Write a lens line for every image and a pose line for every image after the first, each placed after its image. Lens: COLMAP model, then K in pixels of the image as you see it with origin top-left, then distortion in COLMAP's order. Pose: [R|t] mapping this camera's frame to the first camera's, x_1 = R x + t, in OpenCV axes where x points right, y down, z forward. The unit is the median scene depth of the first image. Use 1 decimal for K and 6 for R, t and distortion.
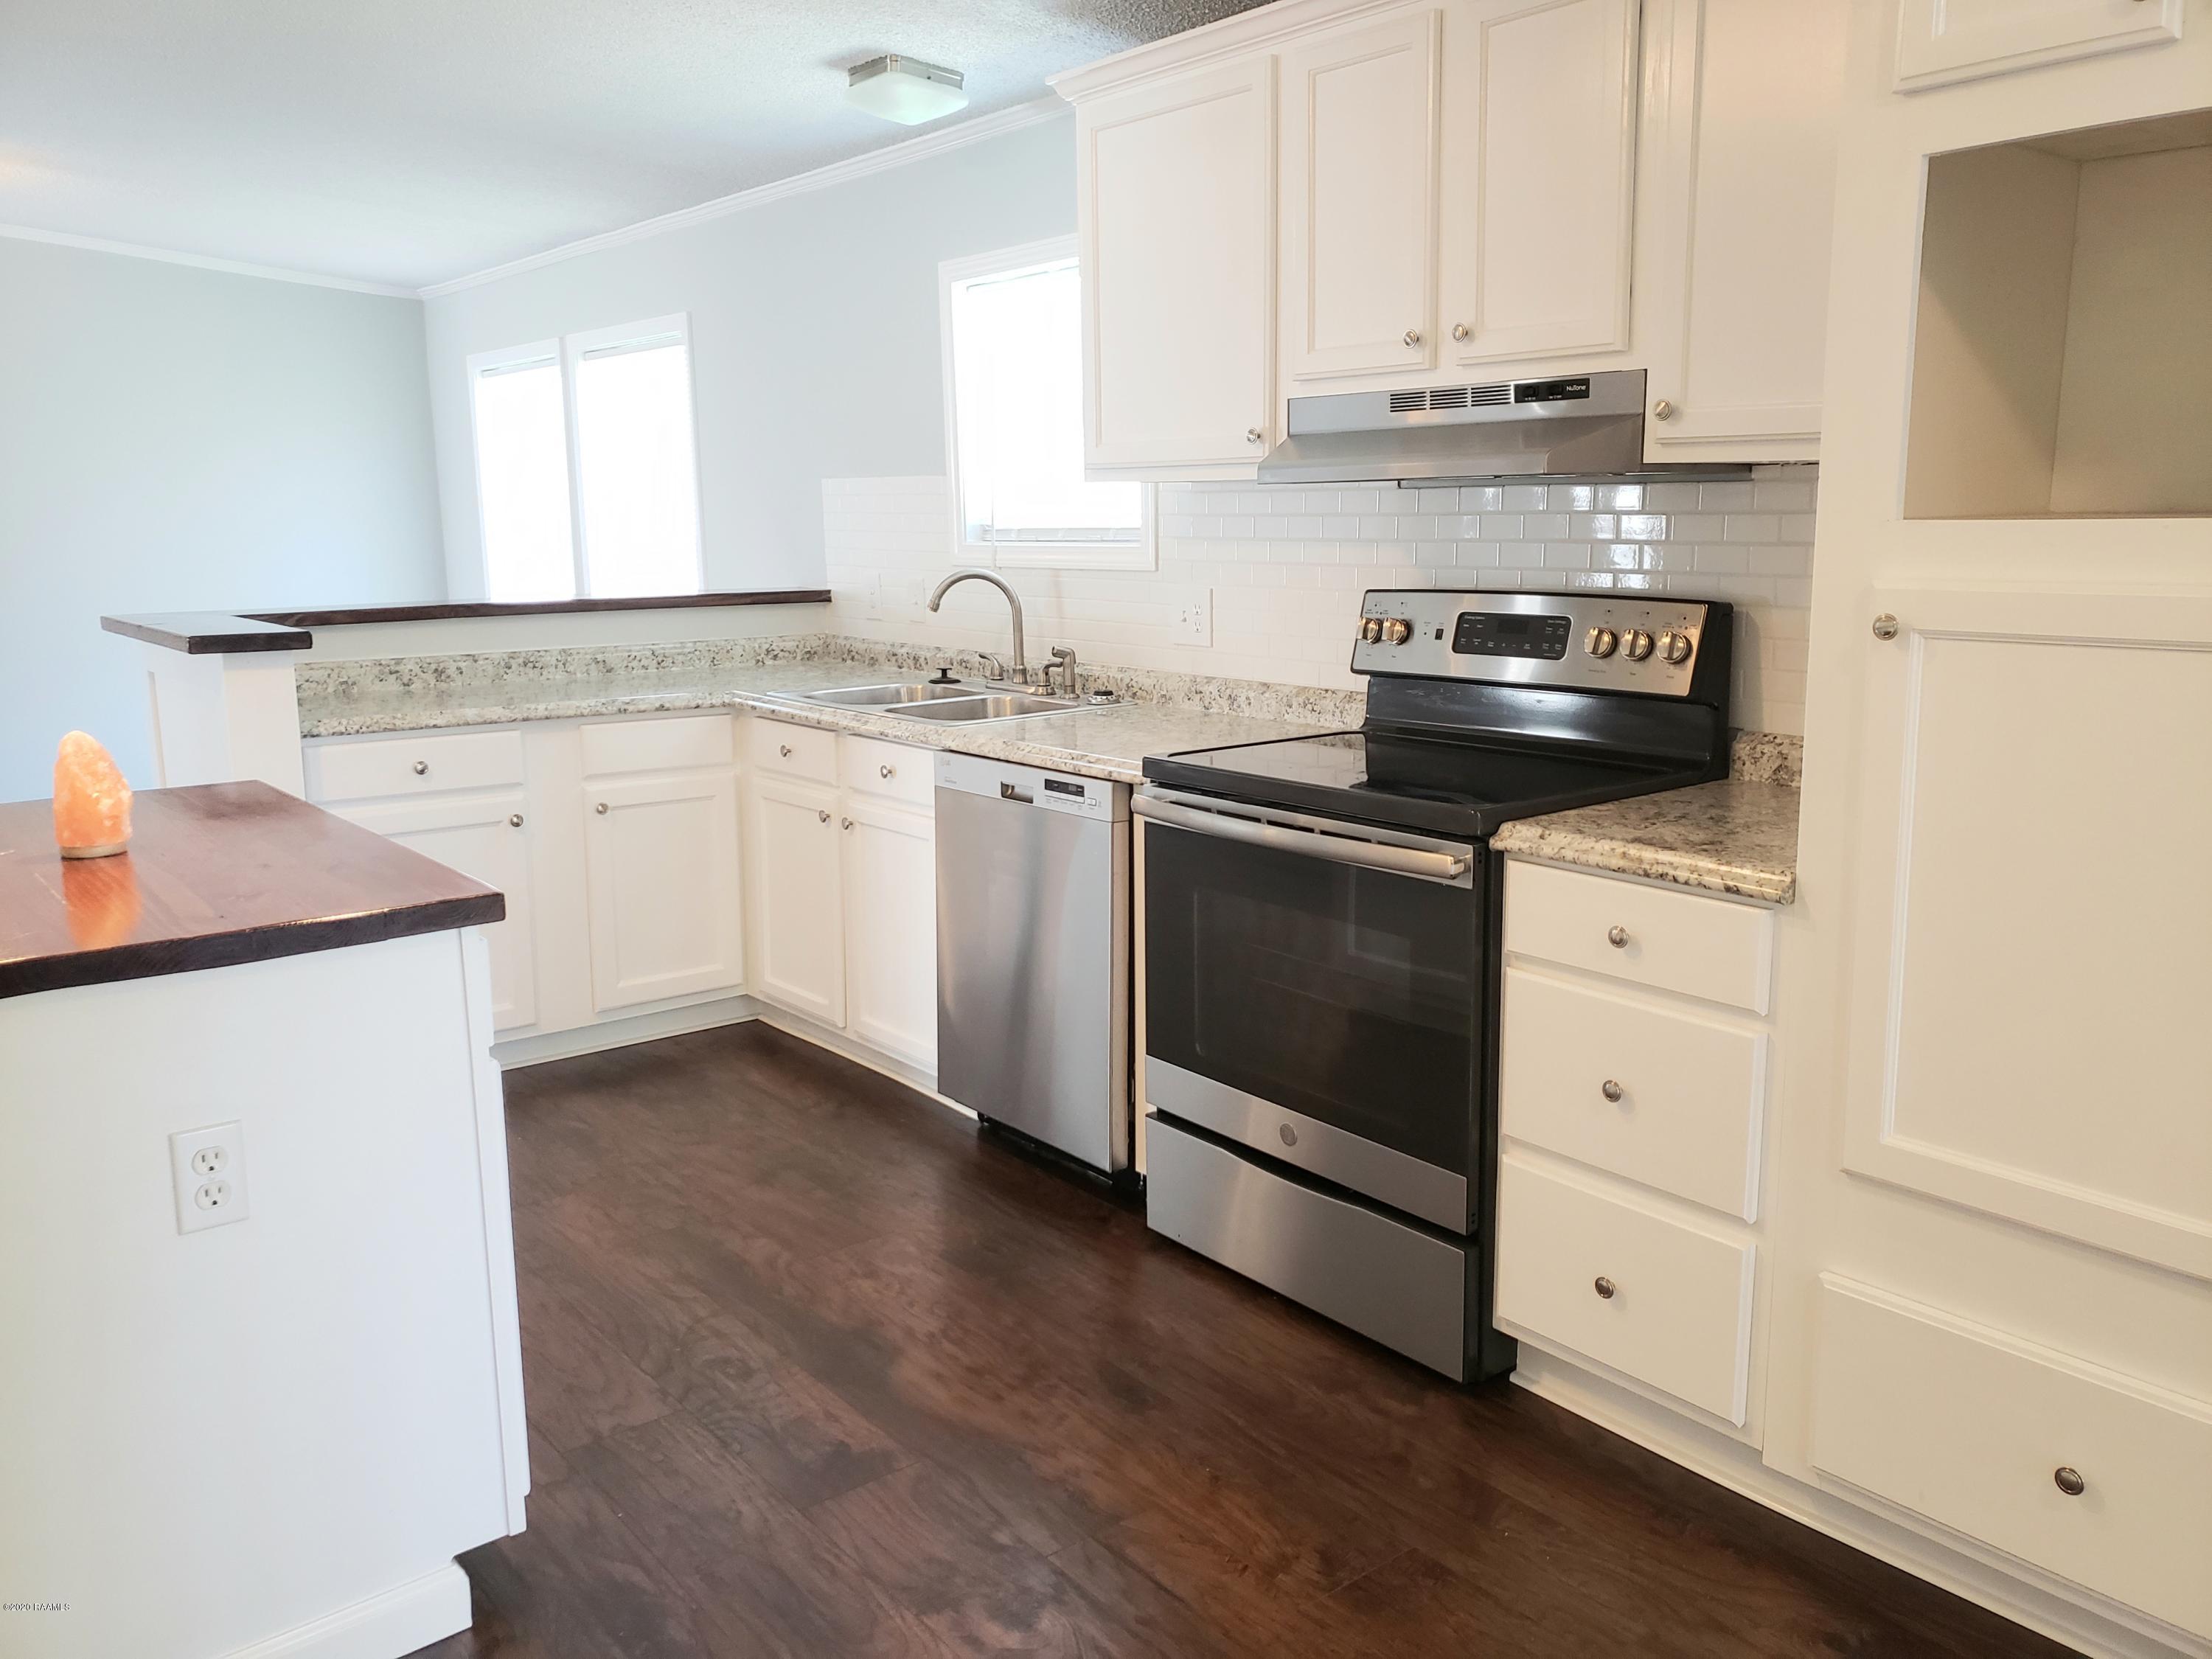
lens RADIAL K [[1748.8, 0, 1106.0], [0, 1748.8, 829.5], [0, 0, 1]] dist [-0.003386, -0.000280]
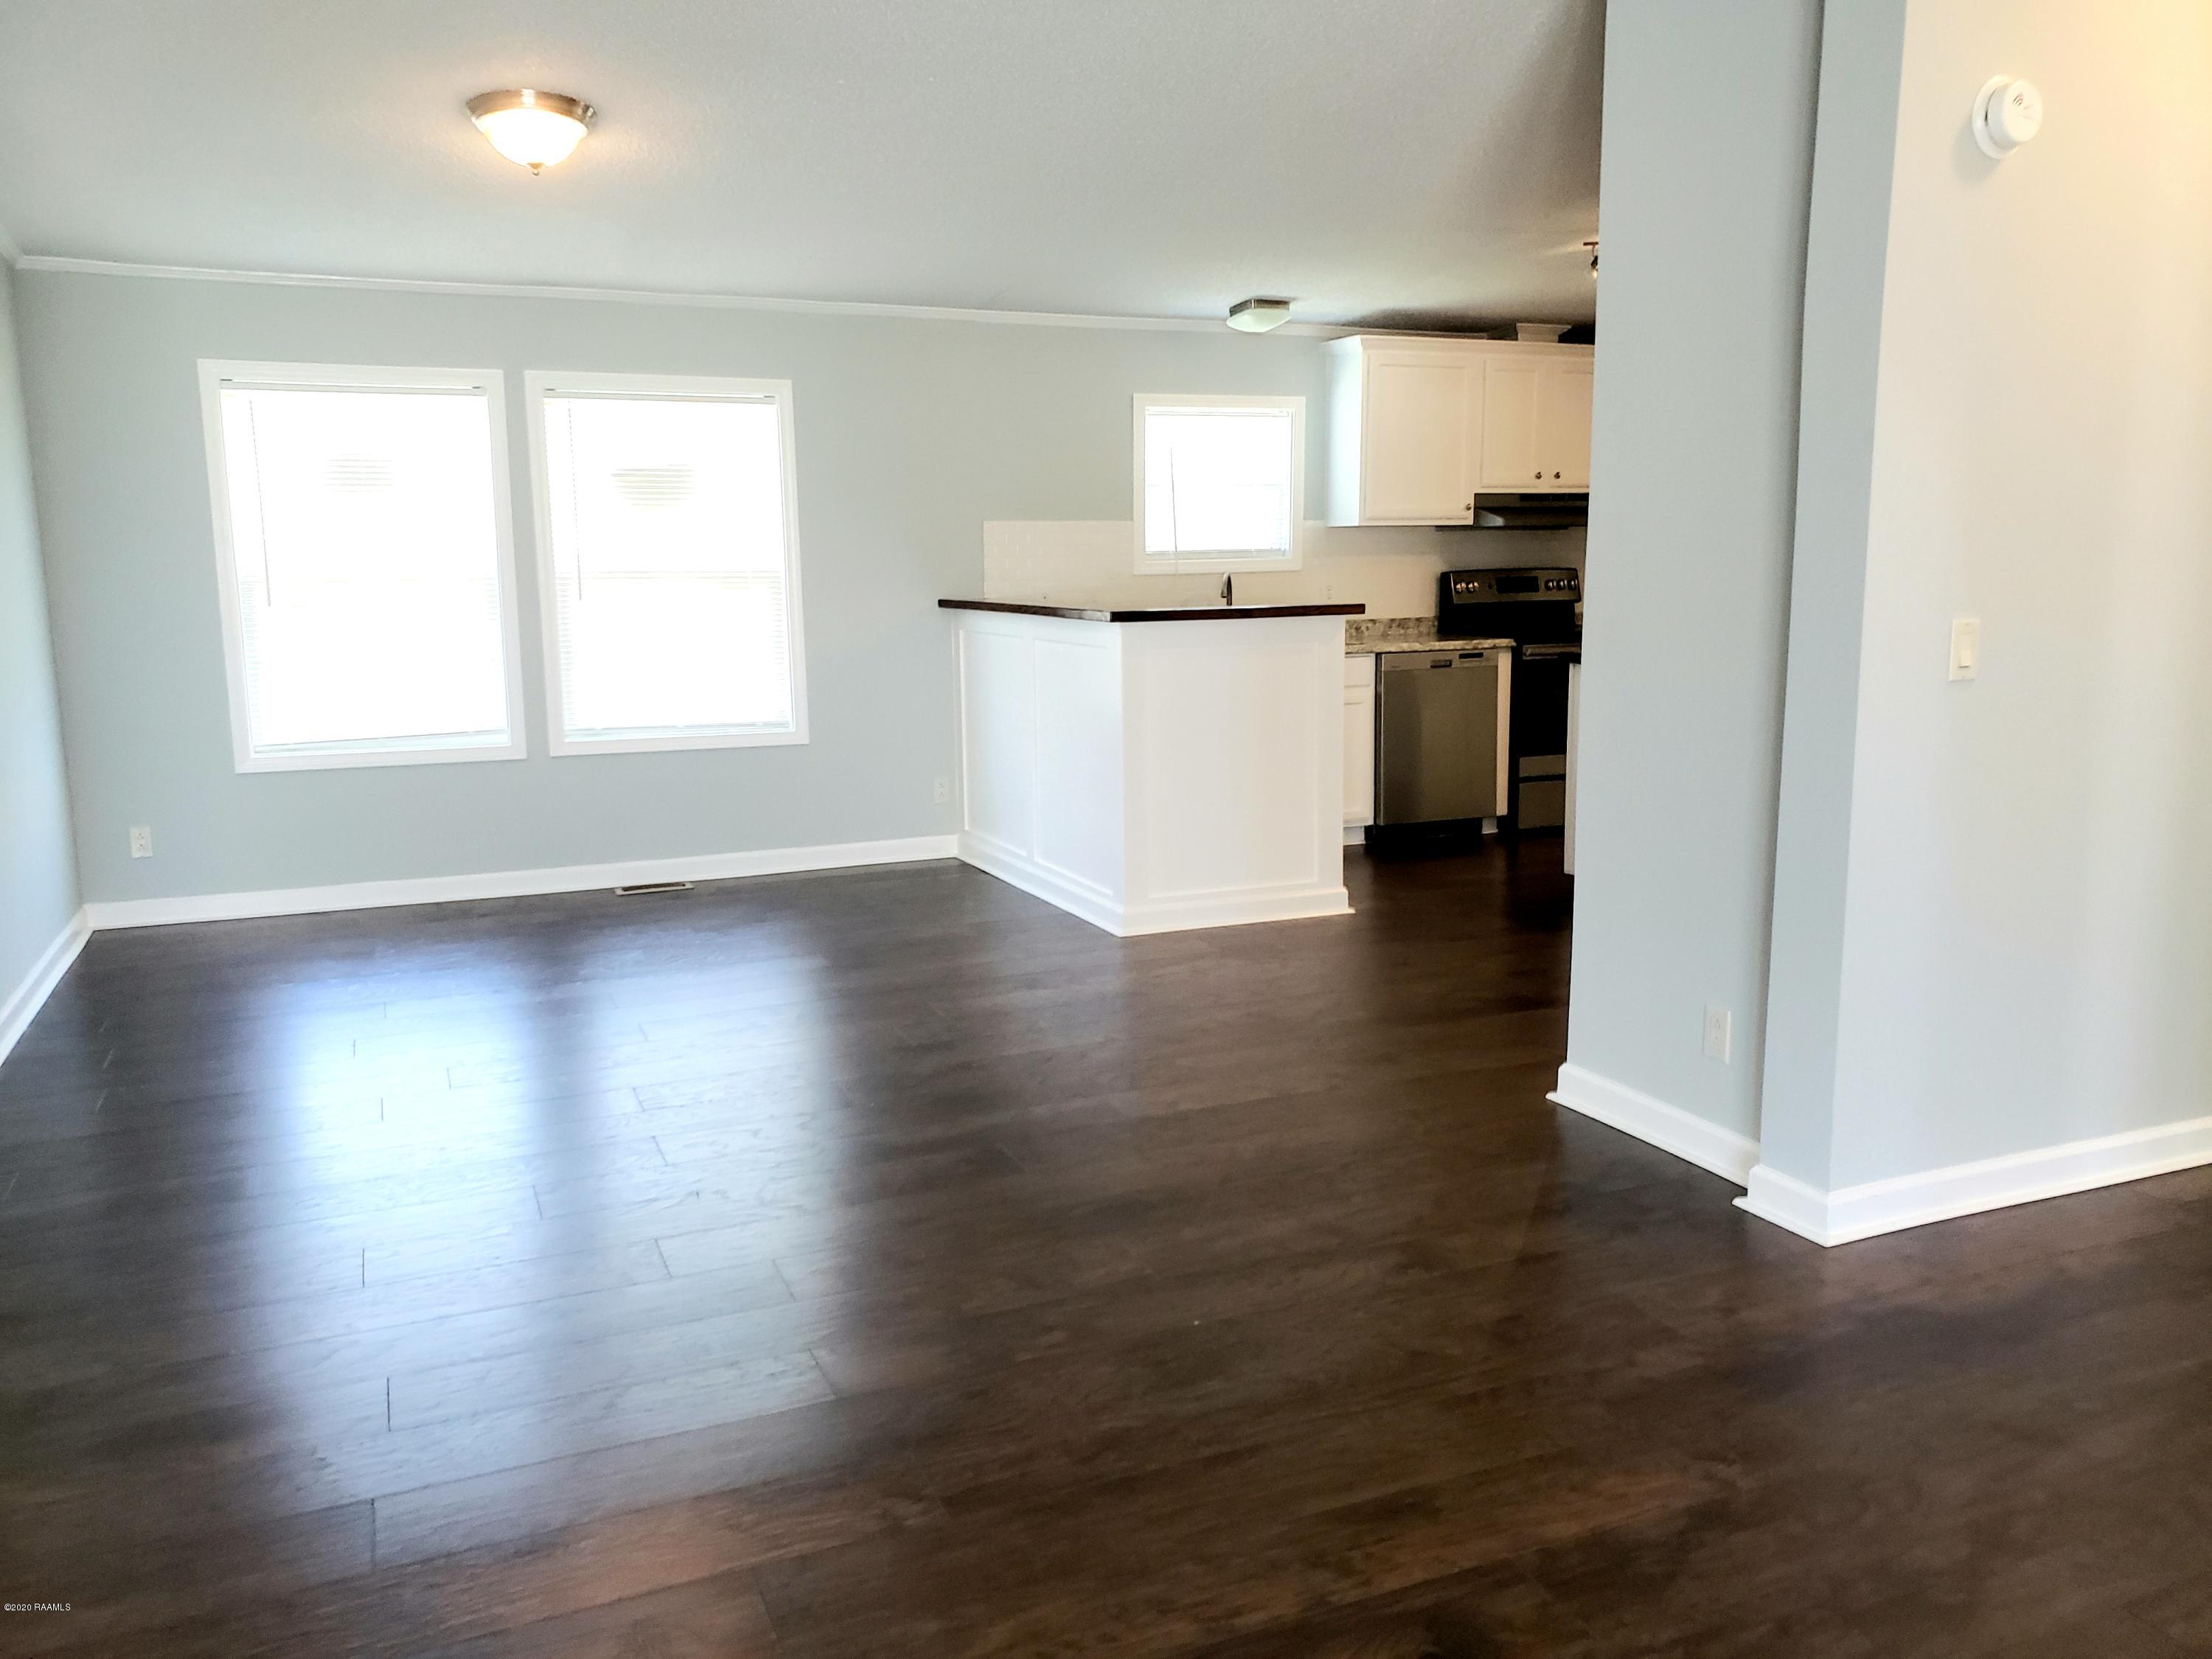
lens RADIAL K [[1748.8, 0, 1106.0], [0, 1748.8, 829.5], [0, 0, 1]] dist [-0.003386, -0.000280]
pose [[0.250284, -0.160838, 0.954719, -1.814762], [0.174226, 0.977489, 0.119000, -0.123374], [-0.952367, 0.136554, 0.272672, 0.643294]]
